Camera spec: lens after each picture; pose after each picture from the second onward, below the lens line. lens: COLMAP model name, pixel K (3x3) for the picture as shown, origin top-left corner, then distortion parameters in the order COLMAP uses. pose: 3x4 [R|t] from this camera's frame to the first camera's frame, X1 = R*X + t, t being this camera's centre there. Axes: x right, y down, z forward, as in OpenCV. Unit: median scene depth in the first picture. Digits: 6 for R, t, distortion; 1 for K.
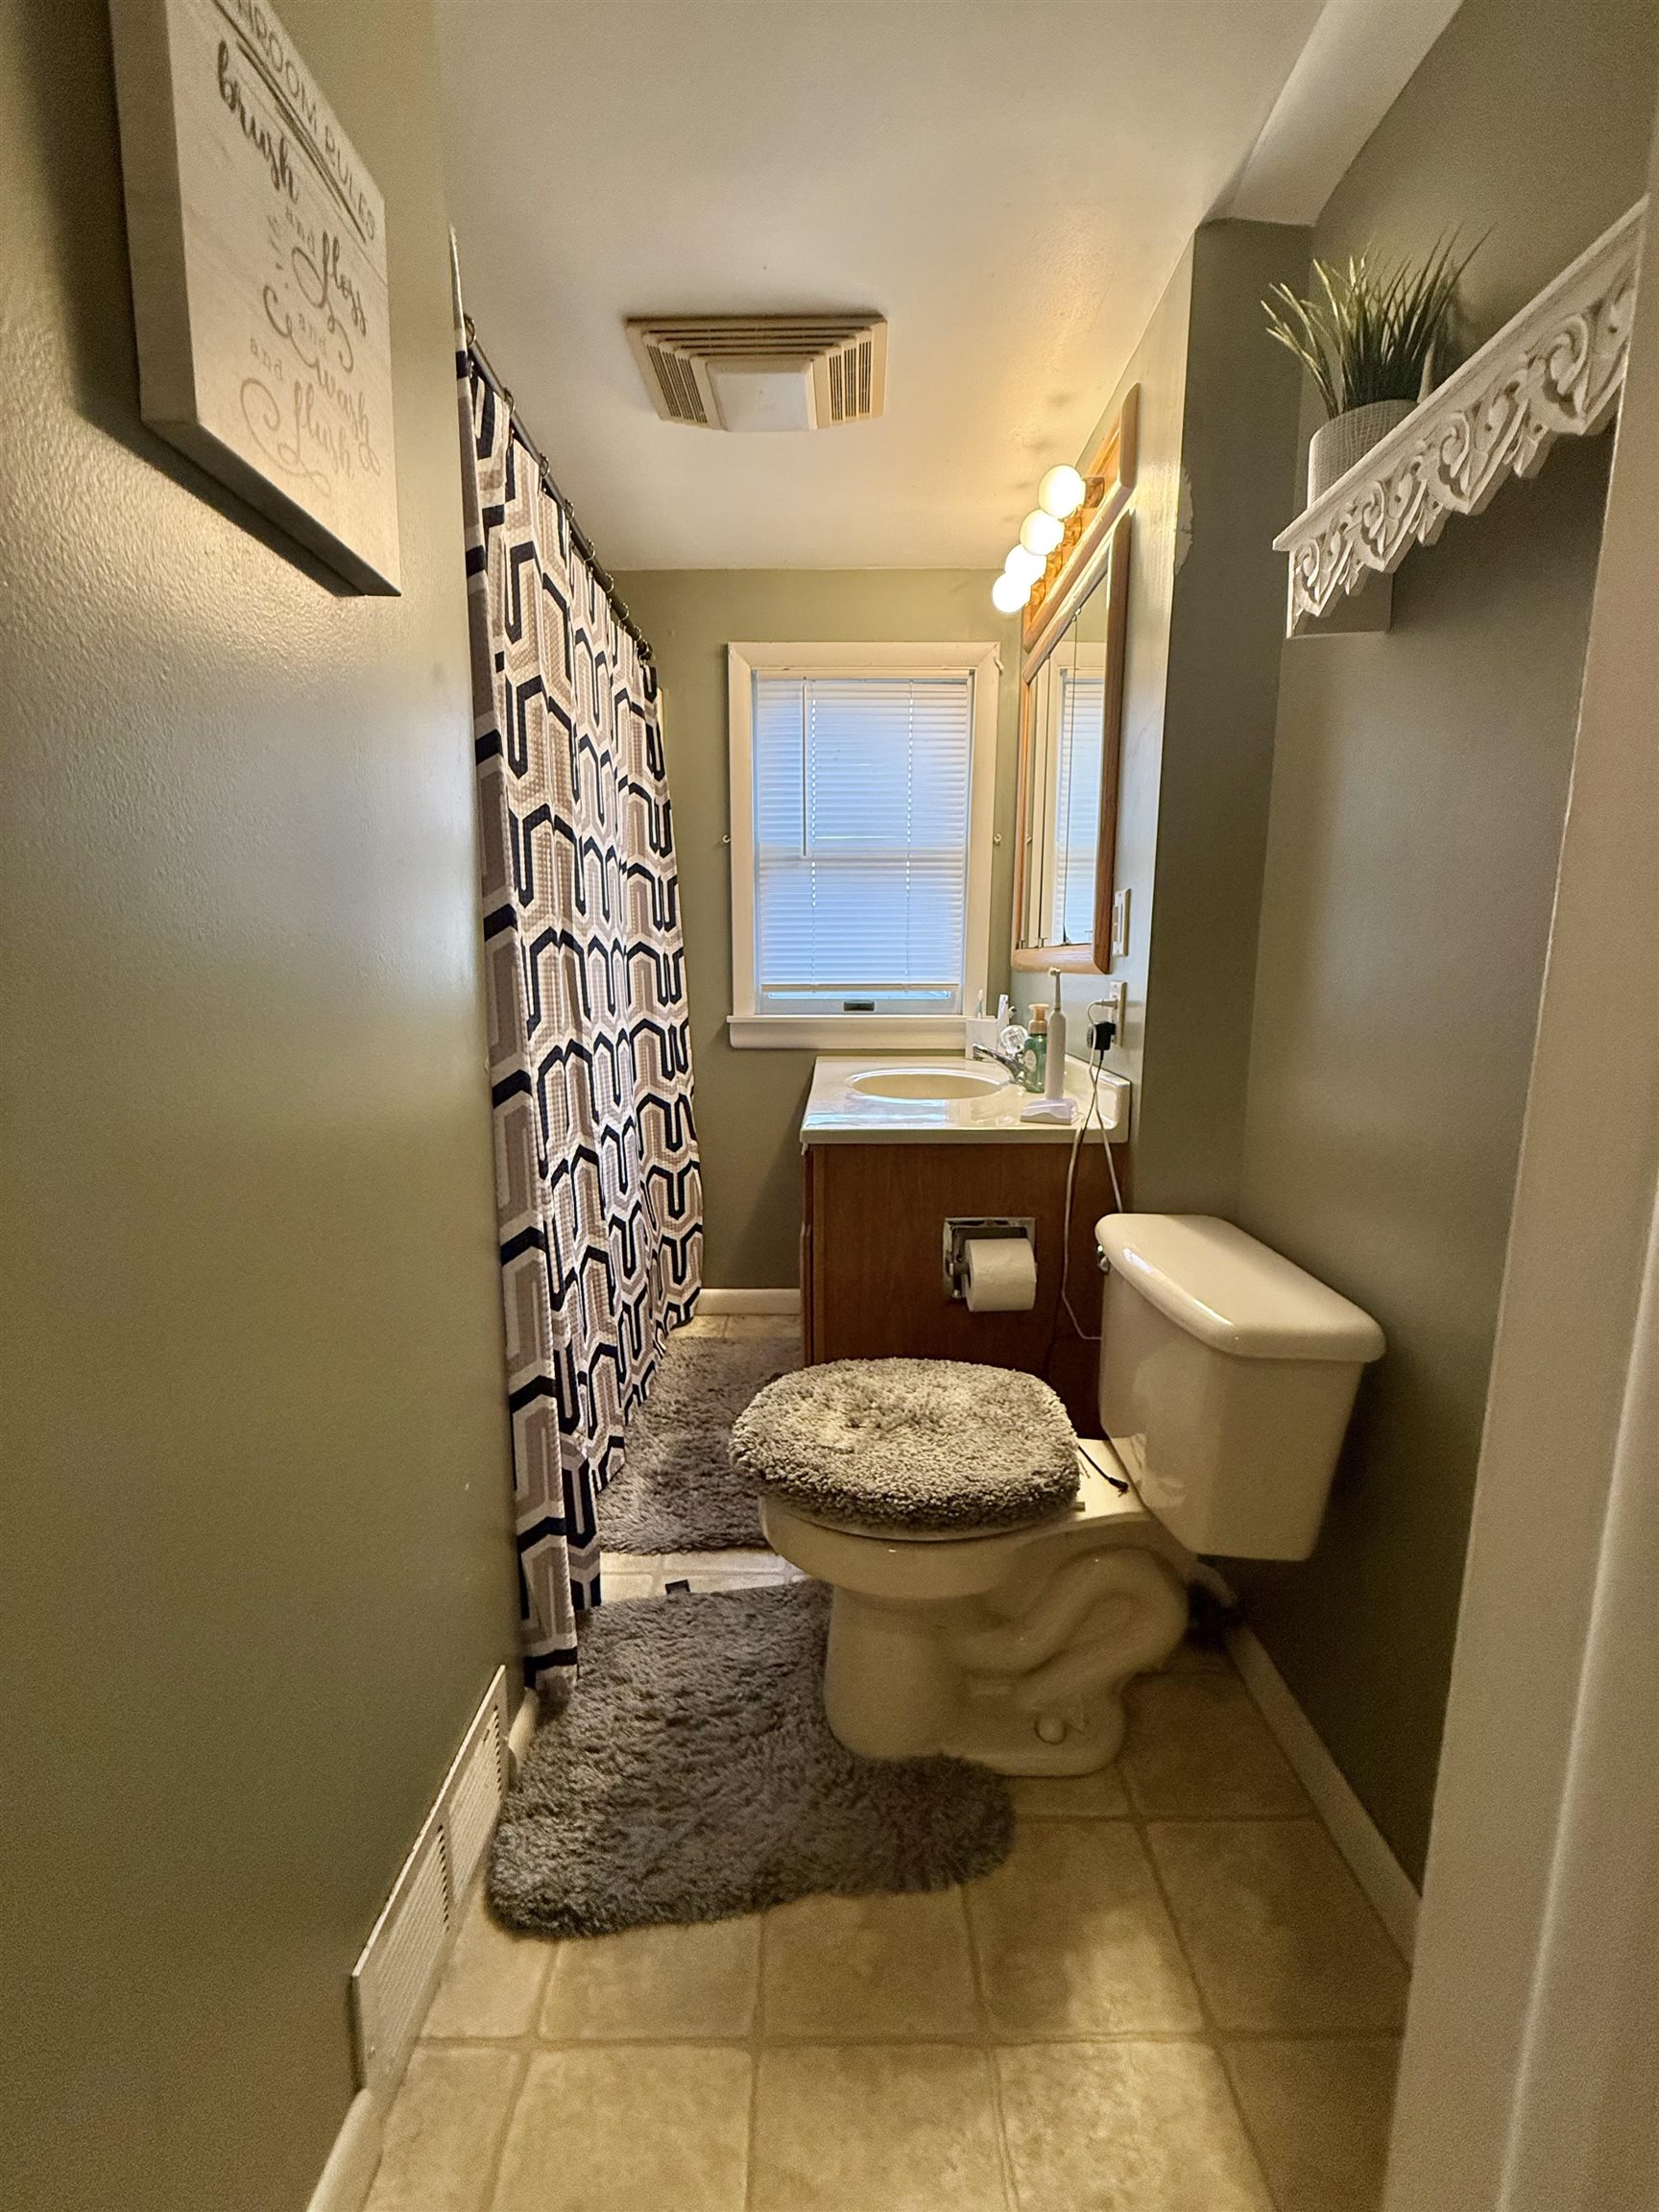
lens RADIAL K [[881.3, 0, 829.9], [0, 881.3, 1107.7], [0, 0, 1]] dist [-0.000195, -0.000377]
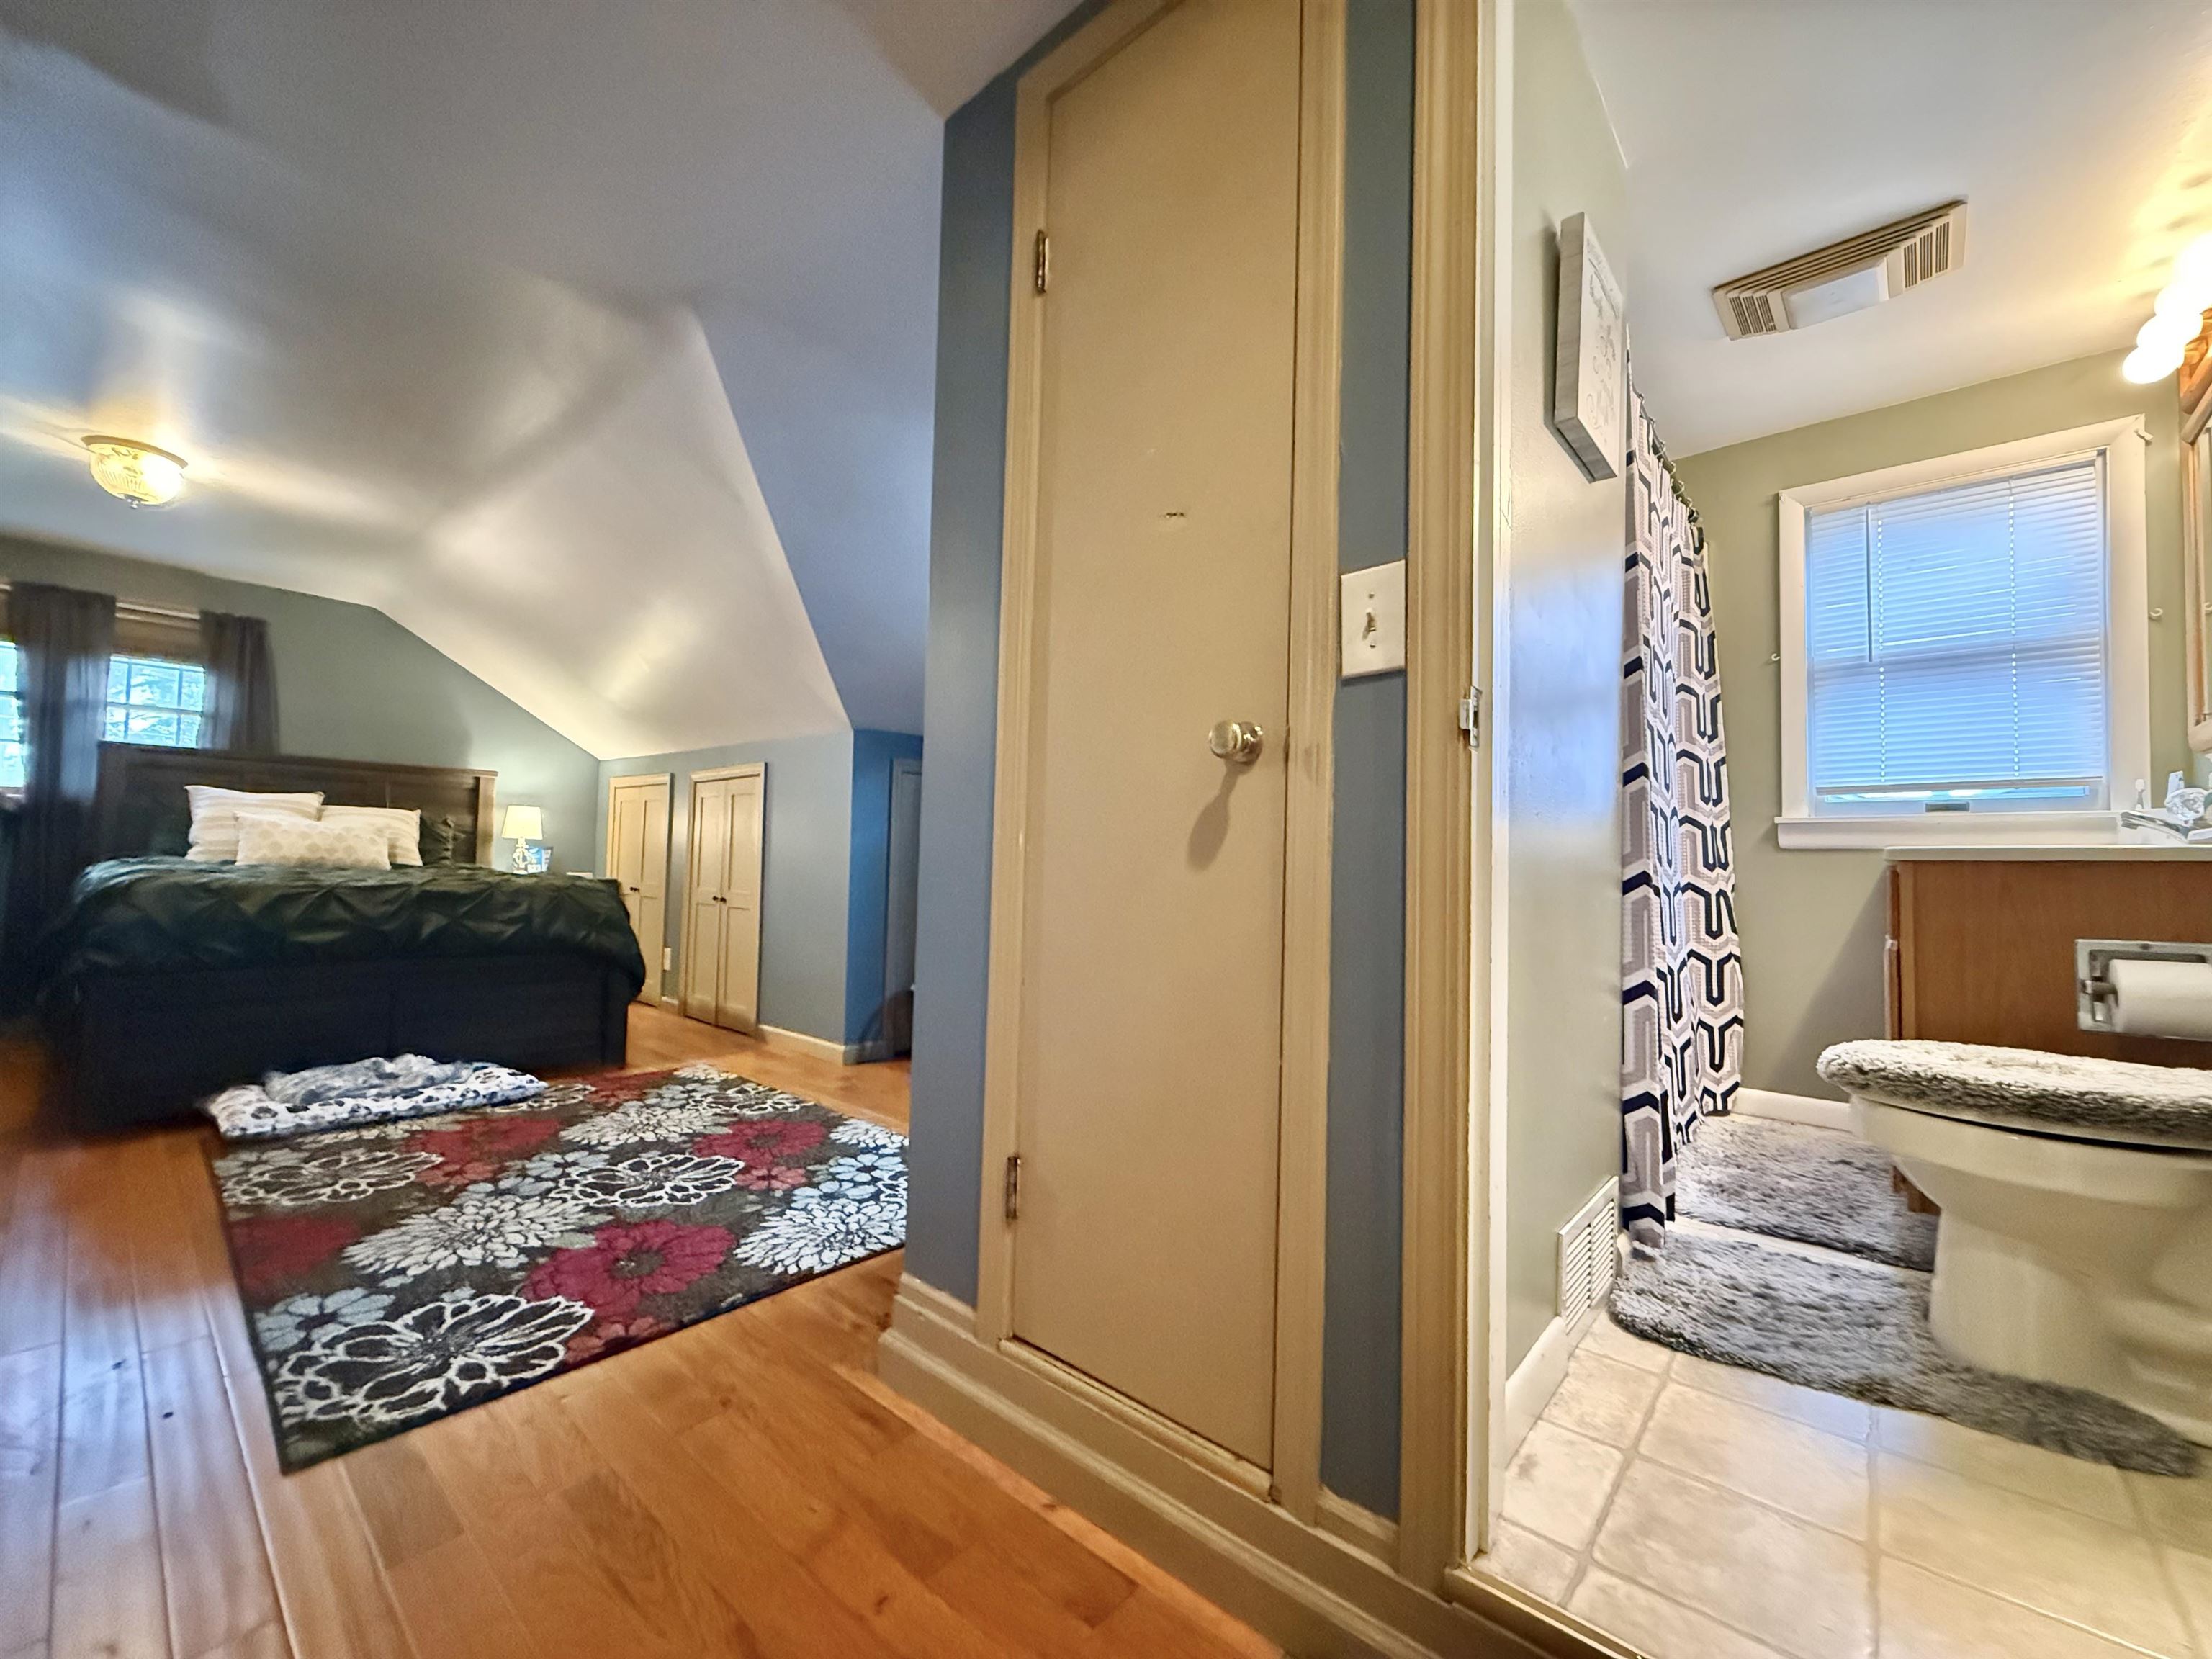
lens RADIAL K [[881.3, 0, 1106.8], [0, 881.3, 830.3], [0, 0, 1]] dist [-0.000195, -0.000377]
pose [[0.751142, -0.013609, -0.660000, -0.024227], [-0.128044, 0.977796, -0.165888, 0.210113], [0.647603, 0.209115, 0.732721, -0.320124]]
